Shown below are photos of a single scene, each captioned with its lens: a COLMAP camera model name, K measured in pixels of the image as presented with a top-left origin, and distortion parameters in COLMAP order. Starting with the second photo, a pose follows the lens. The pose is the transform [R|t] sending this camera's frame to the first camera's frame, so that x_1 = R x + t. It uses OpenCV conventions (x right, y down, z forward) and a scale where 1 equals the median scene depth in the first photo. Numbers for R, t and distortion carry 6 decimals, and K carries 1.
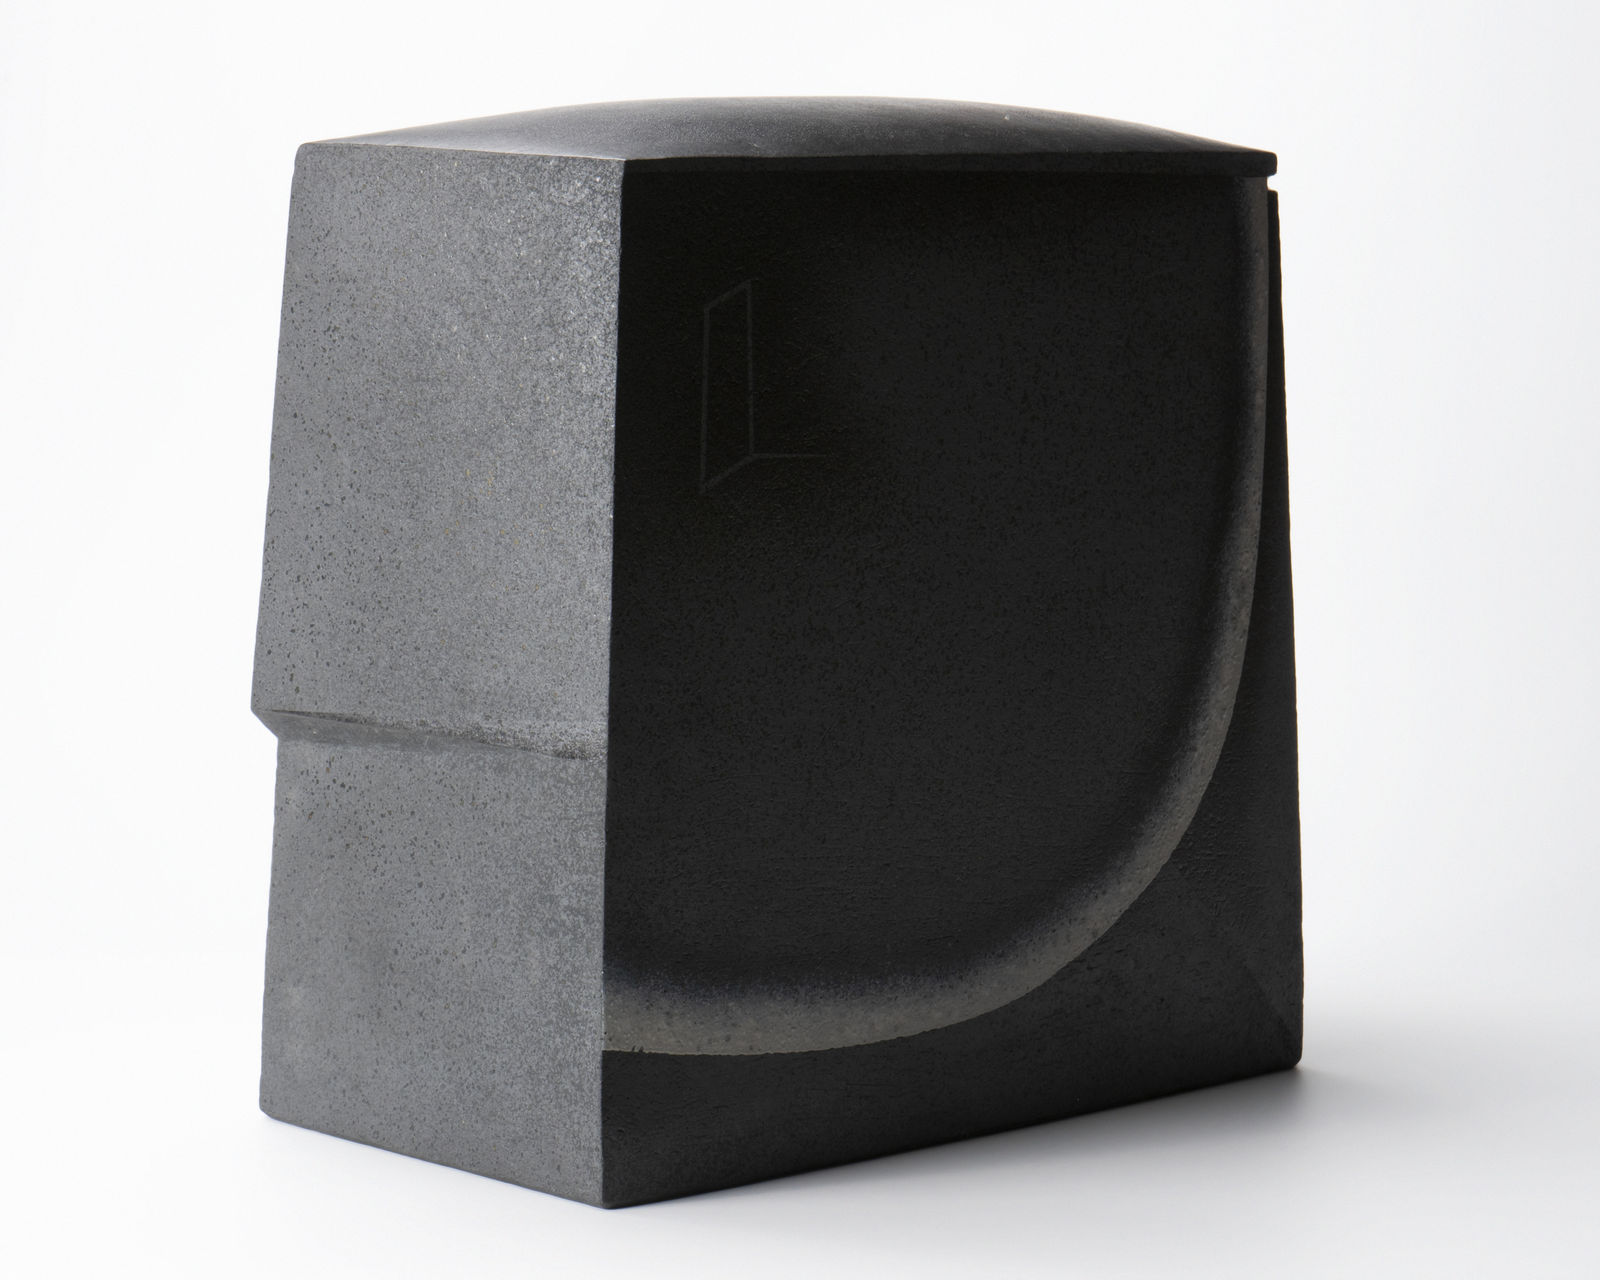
lens RADIAL K [[4710.8, 0, 800.0], [0, 4710.8, 640.0], [0, 0, 1]] dist [0.082367, 0.561299]
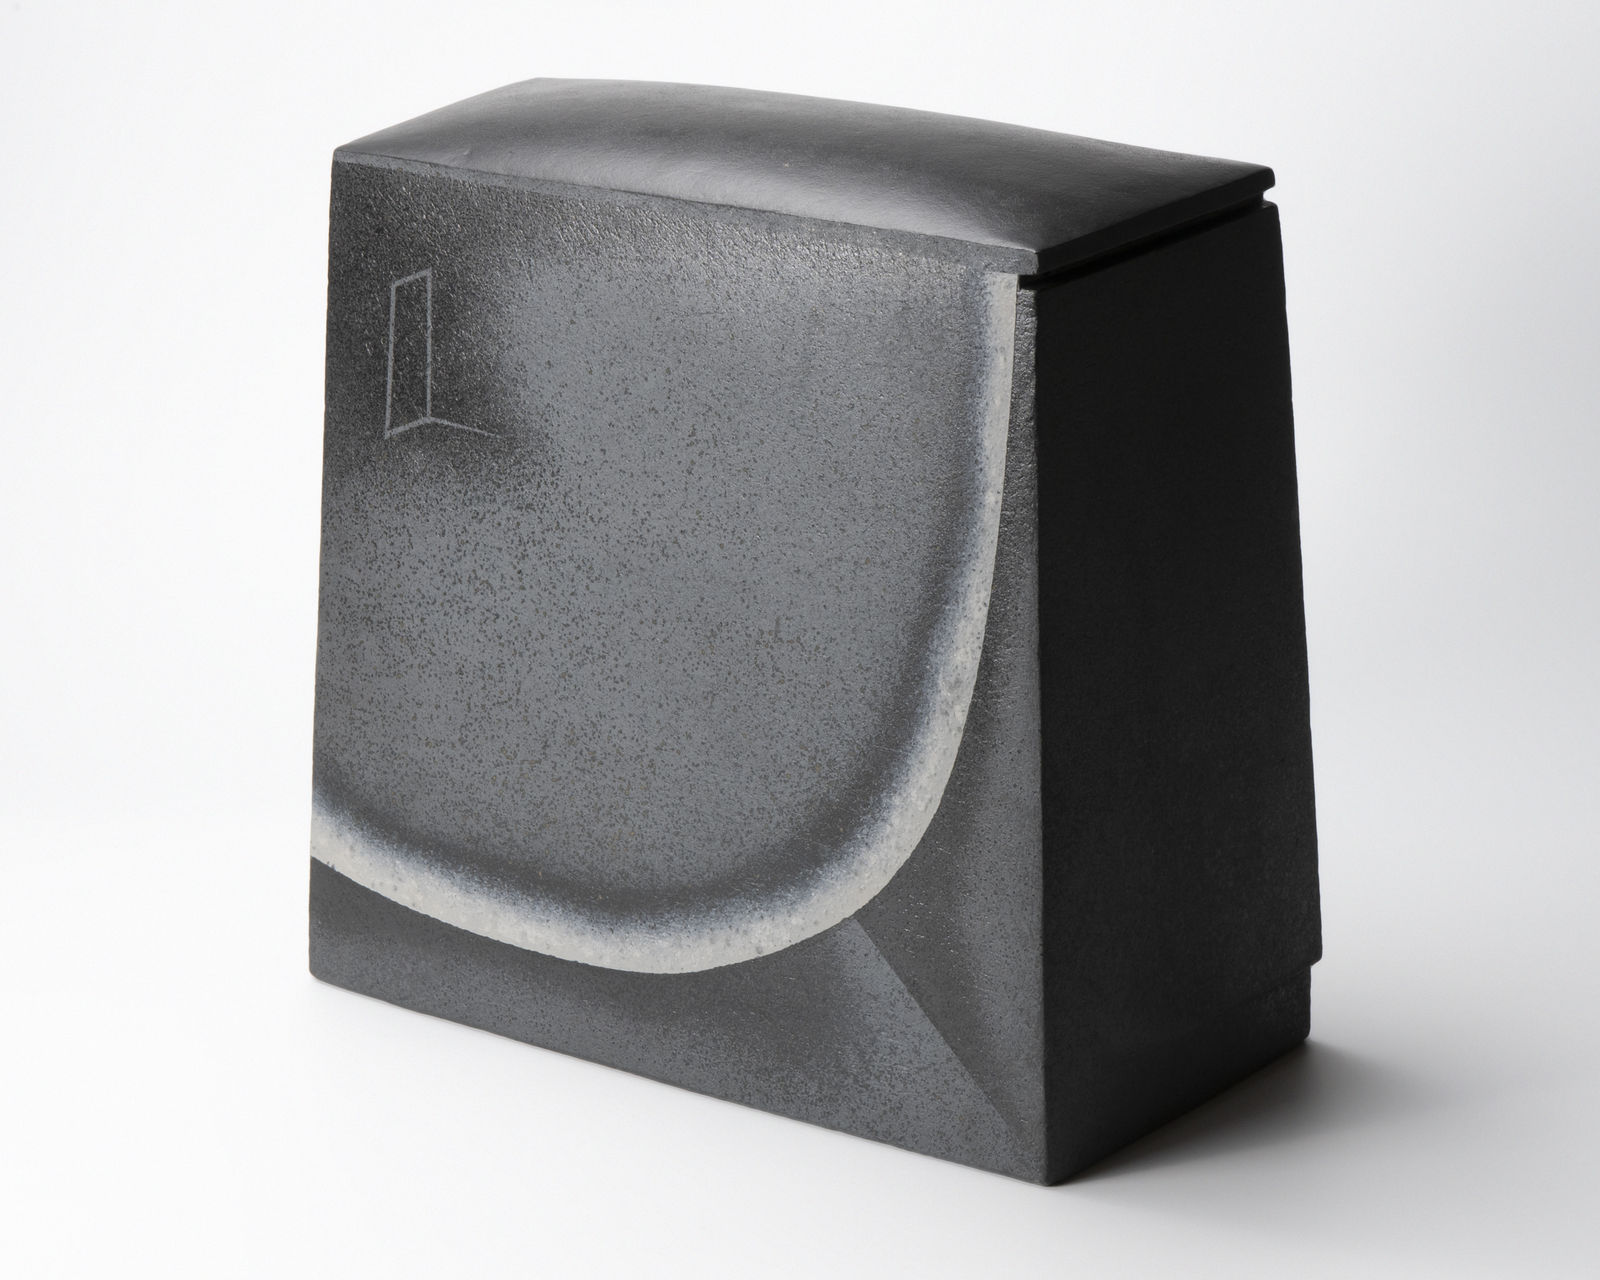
lens RADIAL K [[5187.1, 0, 800.0], [0, 5187.1, 640.0], [0, 0, 1]] dist [0.023325, -0.222797]
pose [[0.132961, 0.277094, -0.951599, 1.183644], [-0.100676, 0.958933, 0.265163, -0.321346], [0.985995, 0.060547, 0.155397, 0.861139]]
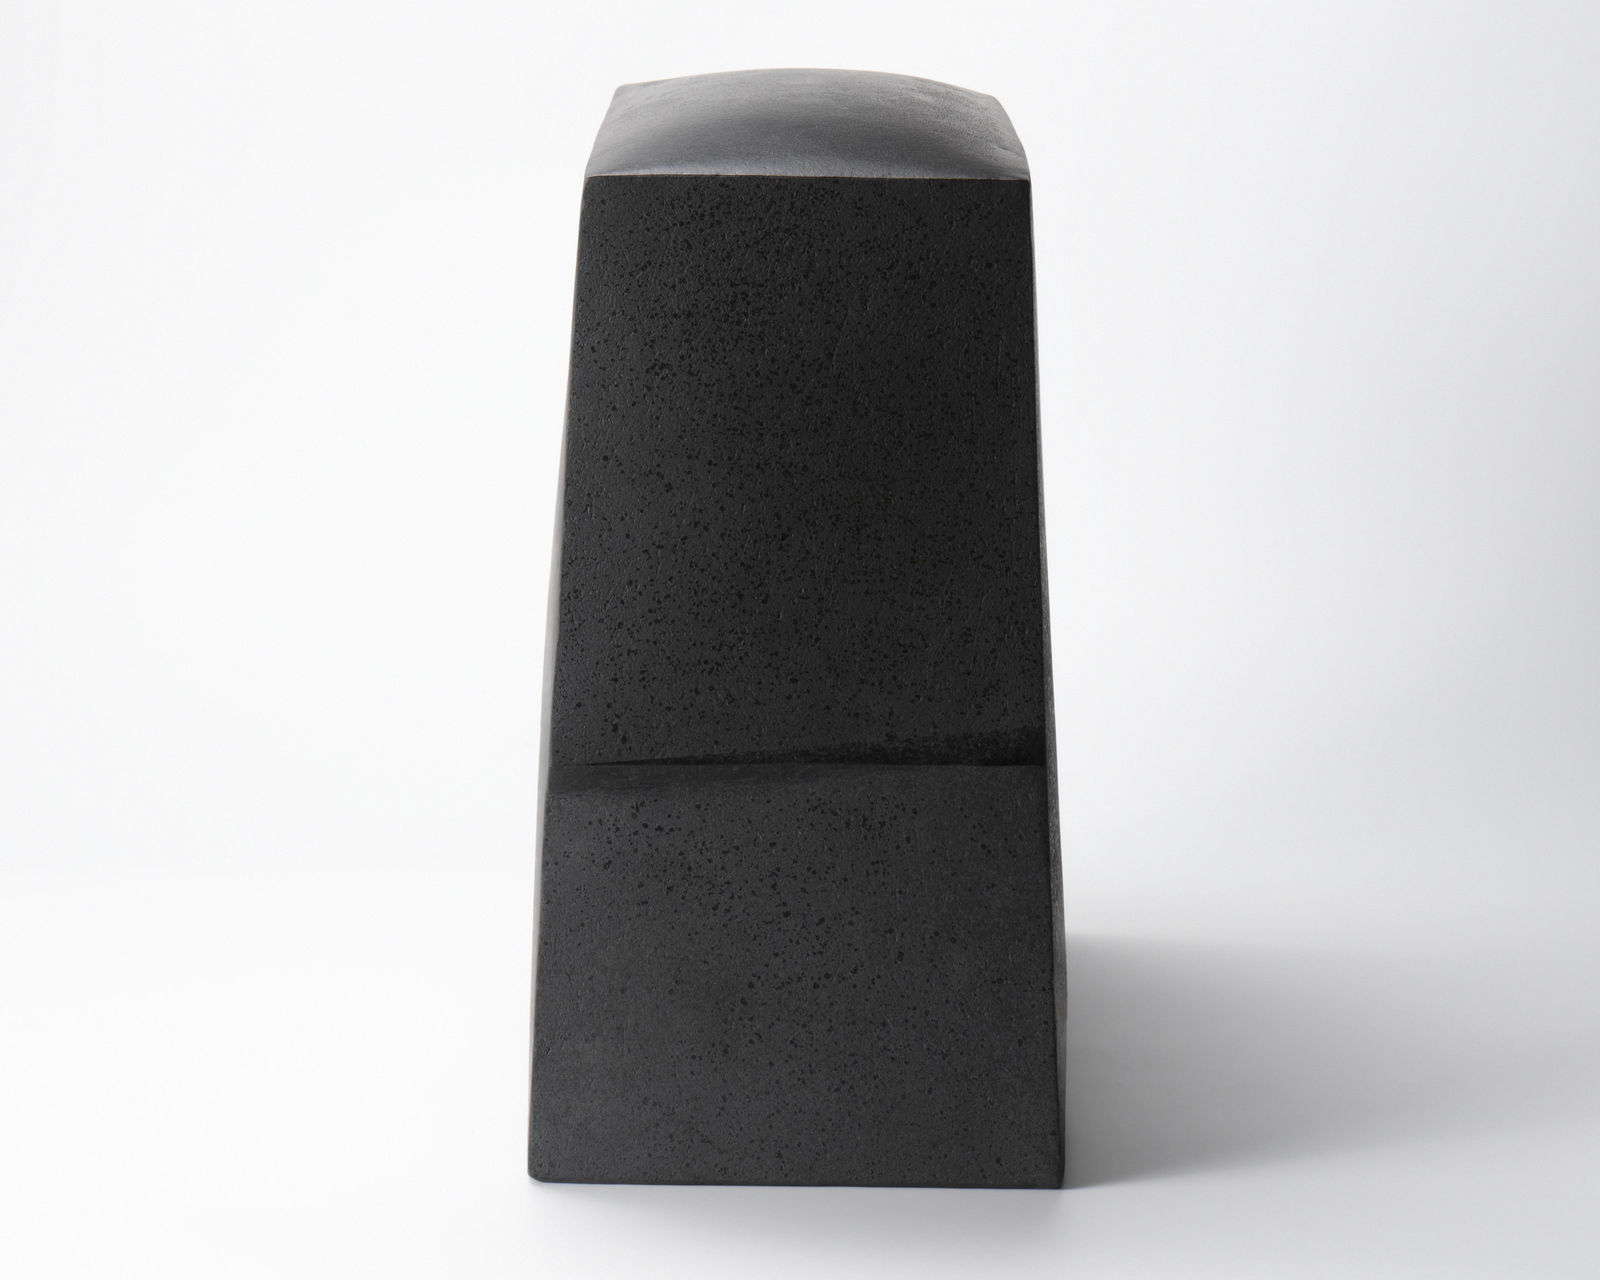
lens RADIAL K [[4710.8, 0, 800.0], [0, 4710.8, 640.0], [0, 0, 1]] dist [0.082367, 0.561299]
pose [[0.729962, -0.137174, 0.669581, -0.733737], [0.093335, 0.990482, 0.101164, -0.105353], [-0.677085, -0.011351, 0.735818, 0.265752]]
